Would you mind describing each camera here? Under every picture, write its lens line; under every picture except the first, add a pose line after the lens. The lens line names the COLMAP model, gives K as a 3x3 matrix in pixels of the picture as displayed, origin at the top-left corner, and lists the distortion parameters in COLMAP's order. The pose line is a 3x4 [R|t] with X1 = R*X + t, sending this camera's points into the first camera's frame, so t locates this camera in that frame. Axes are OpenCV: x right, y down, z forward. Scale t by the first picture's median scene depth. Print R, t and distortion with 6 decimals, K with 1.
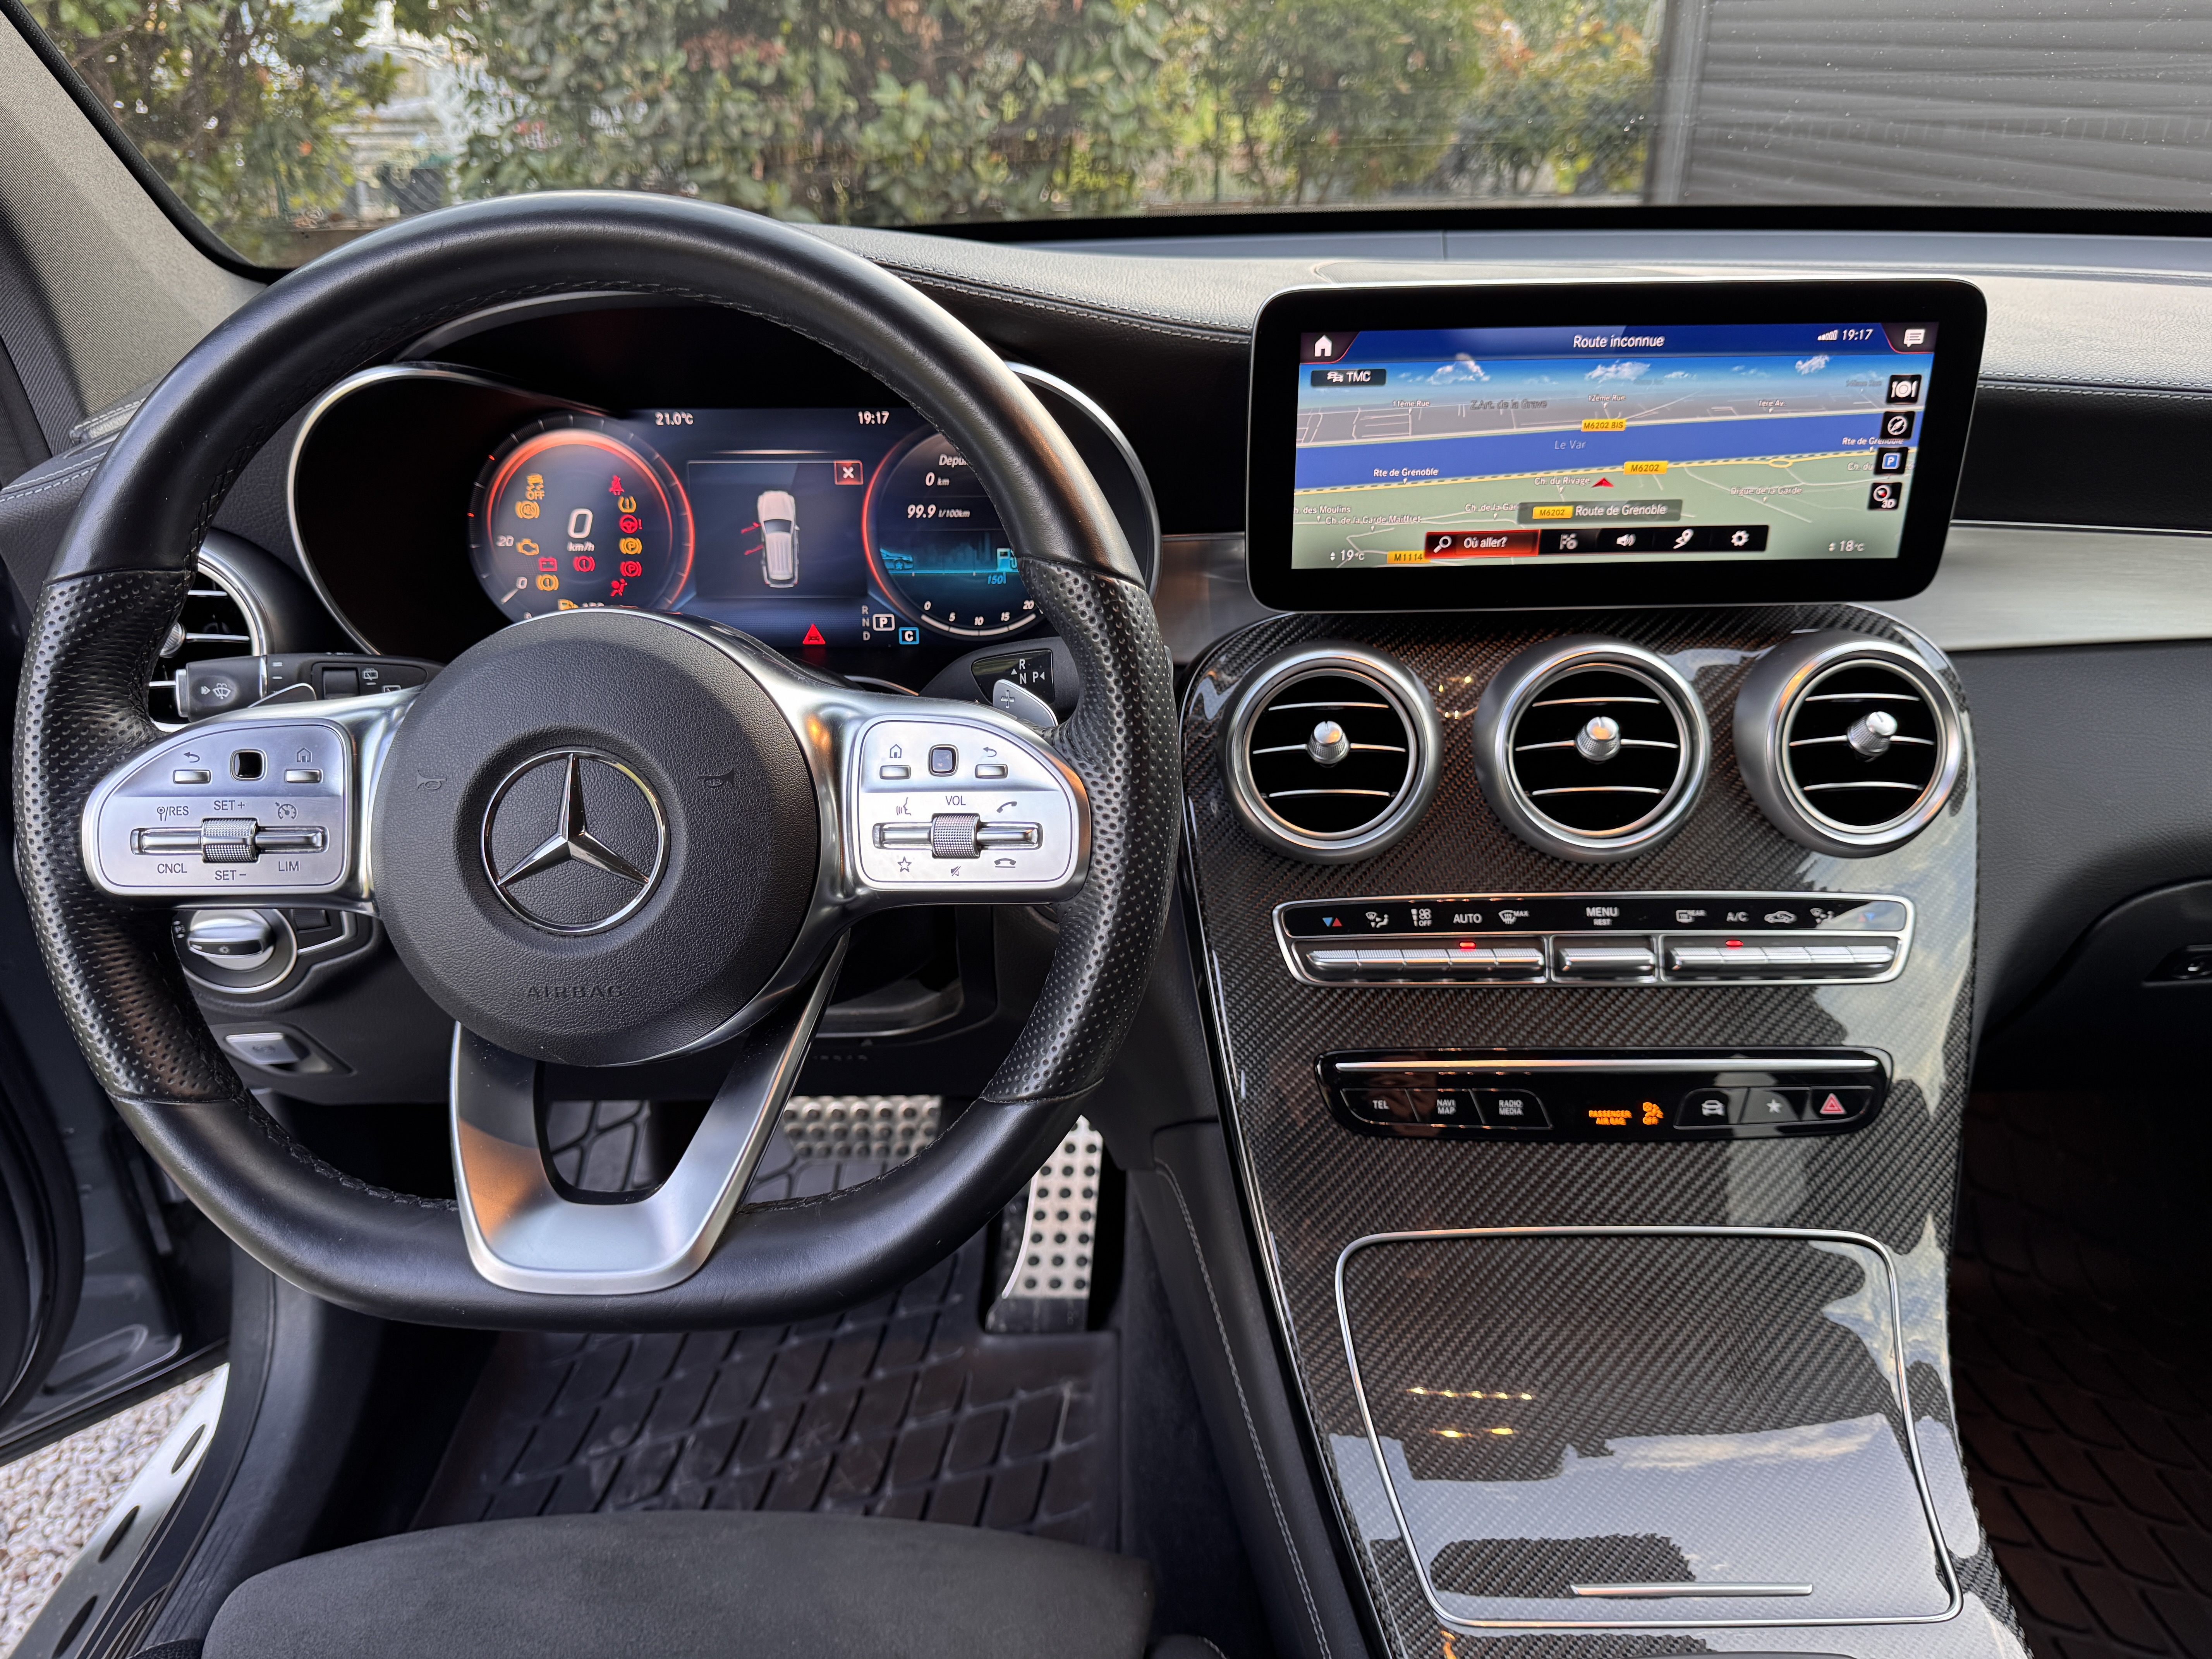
lens RADIAL K [[1574.3, 0, 1109.8], [0, 1574.3, 708.5], [0, 0, 1]] dist [0.141126, -0.234353]
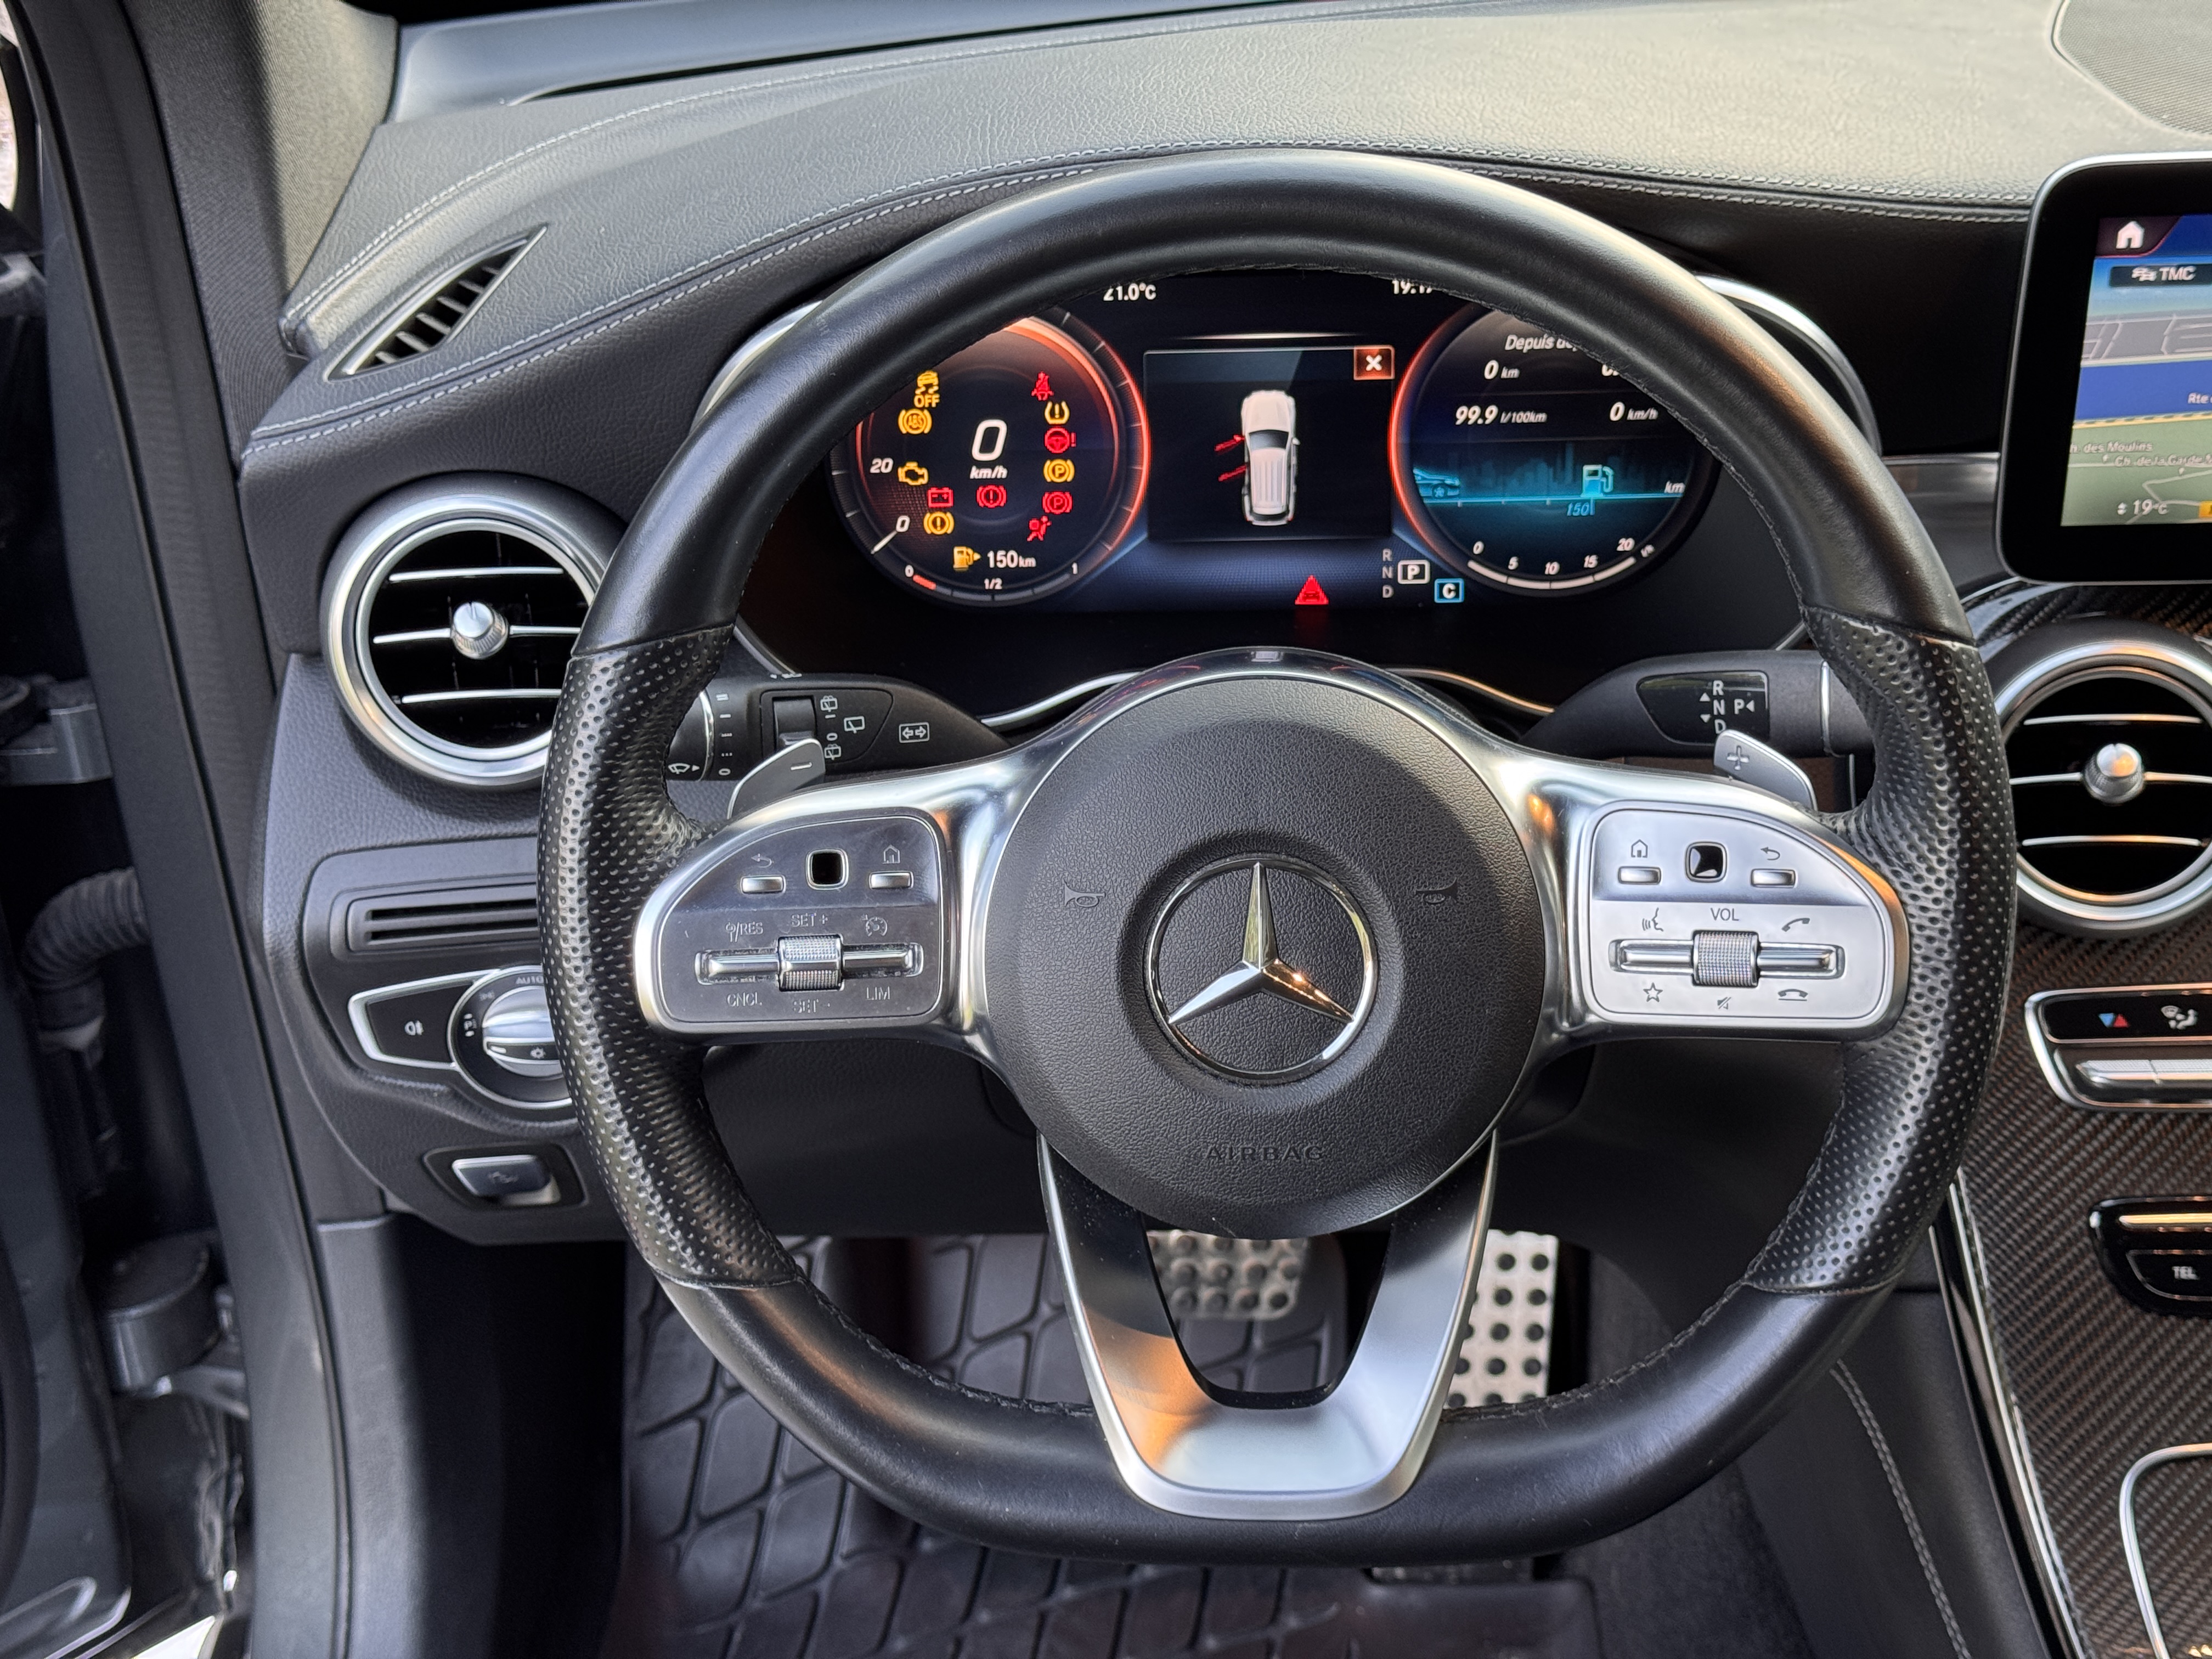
lens RADIAL K [[3153.2, 0, 1107.3], [0, 3153.2, 594.4], [0, 0, 1]] dist [0.085750, -0.148258]
pose [[0.999548, -0.009014, -0.028680, -0.272152], [0.010925, 0.997682, 0.067163, -0.159073], [0.028008, -0.067446, 0.997330, -0.429971]]
